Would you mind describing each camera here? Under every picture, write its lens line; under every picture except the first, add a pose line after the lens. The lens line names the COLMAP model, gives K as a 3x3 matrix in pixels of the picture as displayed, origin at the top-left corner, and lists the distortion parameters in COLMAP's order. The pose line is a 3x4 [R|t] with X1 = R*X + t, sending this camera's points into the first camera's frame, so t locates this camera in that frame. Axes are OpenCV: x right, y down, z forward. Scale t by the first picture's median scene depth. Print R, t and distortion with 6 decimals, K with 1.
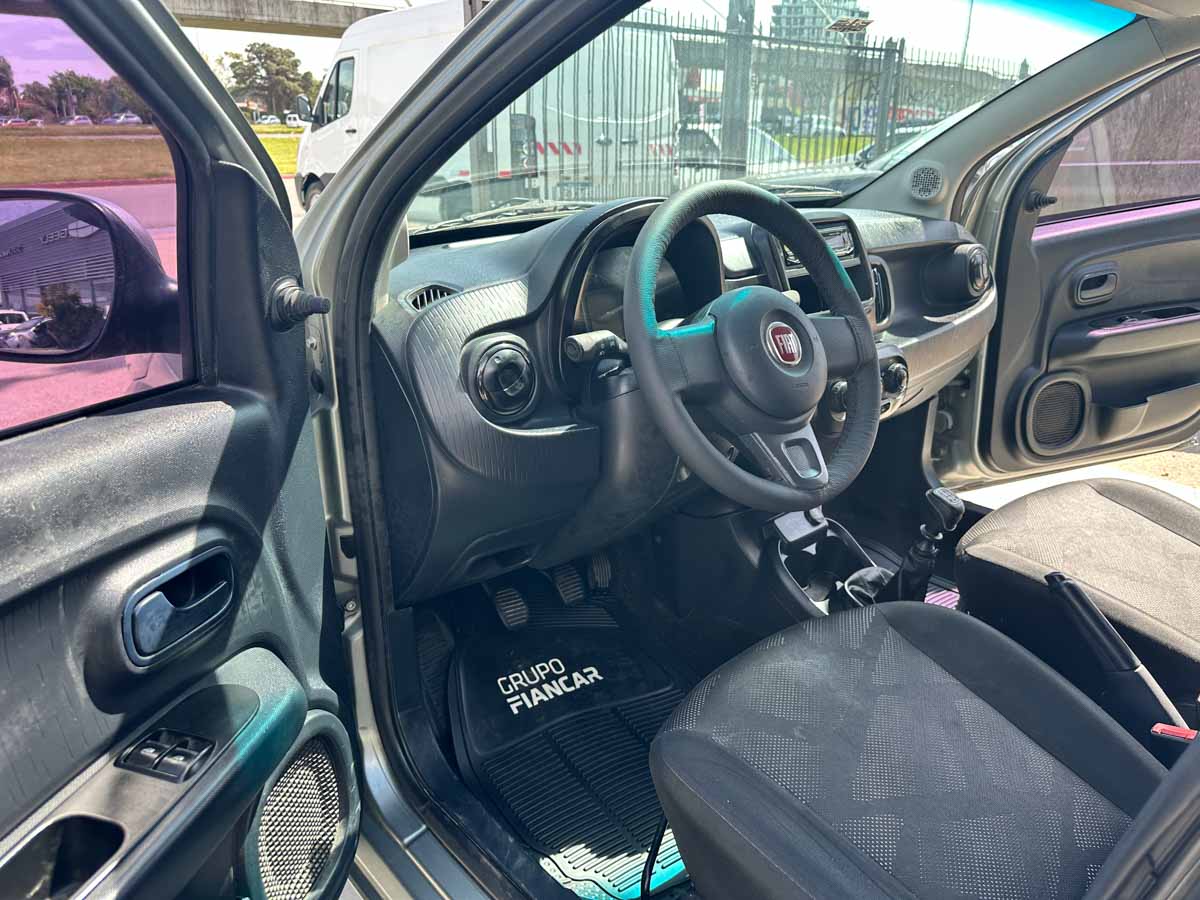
lens RADIAL K [[870.5, 0, 595.0], [0, 870.5, 454.1], [0, 0, 1]] dist [0.002849, -0.009768]
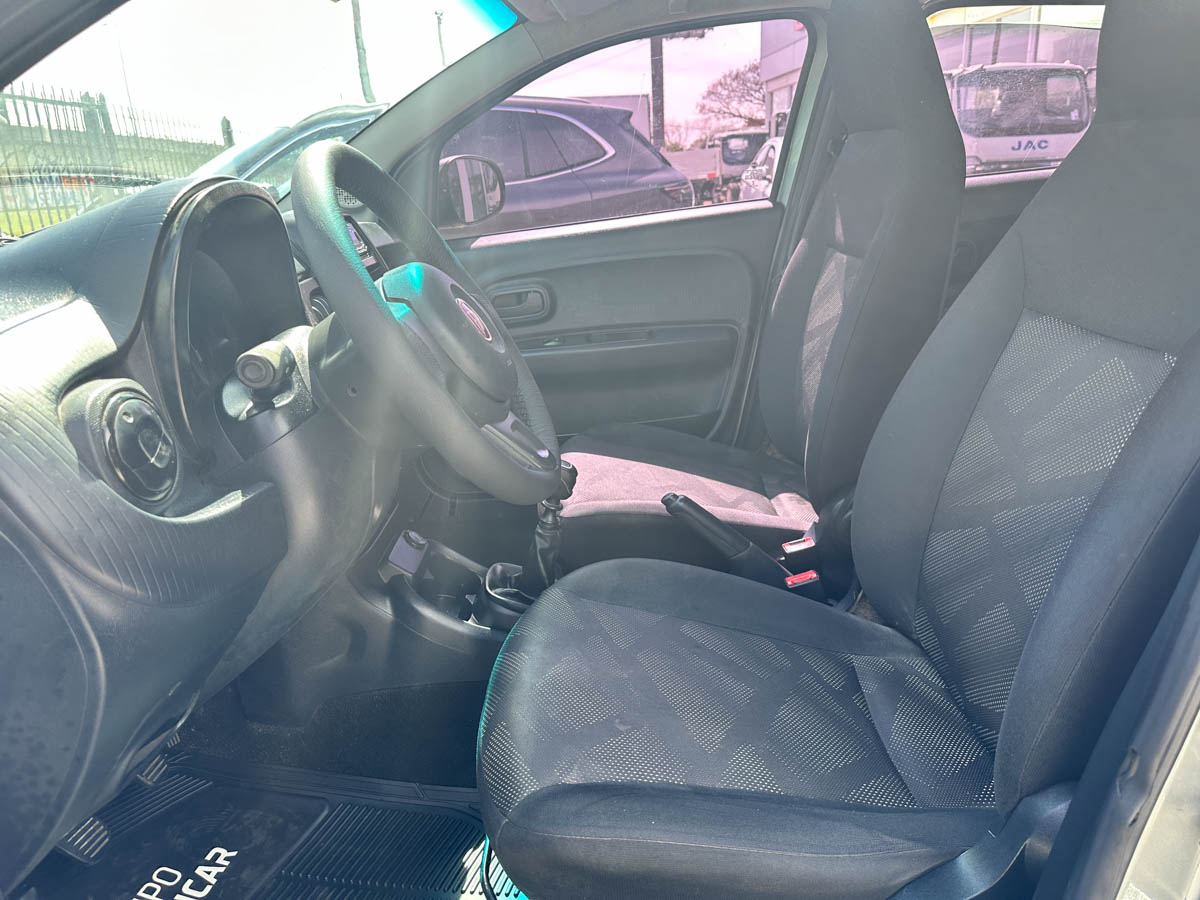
lens RADIAL K [[870.5, 0, 599.9], [0, 870.5, 448.7], [0, 0, 1]] dist [0.002849, -0.009768]
pose [[0.654635, -0.271532, 0.705495, -0.226175], [0.326481, 0.943291, 0.060111, -0.008688], [-0.681809, 0.190980, 0.706161, 0.215339]]
